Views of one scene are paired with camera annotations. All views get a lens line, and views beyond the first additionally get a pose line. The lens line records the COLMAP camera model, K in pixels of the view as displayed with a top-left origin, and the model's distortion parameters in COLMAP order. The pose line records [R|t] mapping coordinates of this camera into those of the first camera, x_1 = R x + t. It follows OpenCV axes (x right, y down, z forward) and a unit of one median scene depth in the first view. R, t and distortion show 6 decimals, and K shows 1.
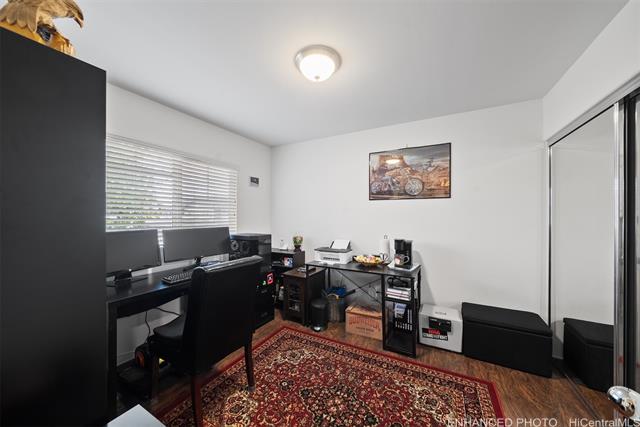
lens RADIAL K [[222.8, 0, 320.0], [0, 222.8, 217.4], [0, 0, 1]] dist [-0.007180, 0.000399]
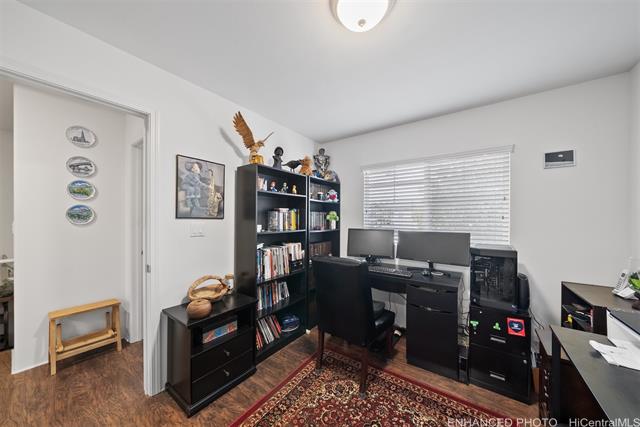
lens RADIAL K [[222.8, 0, 316.0], [0, 222.8, 214.8], [0, 0, 1]] dist [-0.007180, 0.000399]
pose [[-0.126448, -0.000735, -0.991973, 0.527911], [0.004965, 0.999987, -0.001374, -0.029204], [0.991961, -0.005099, -0.126442, 0.687043]]
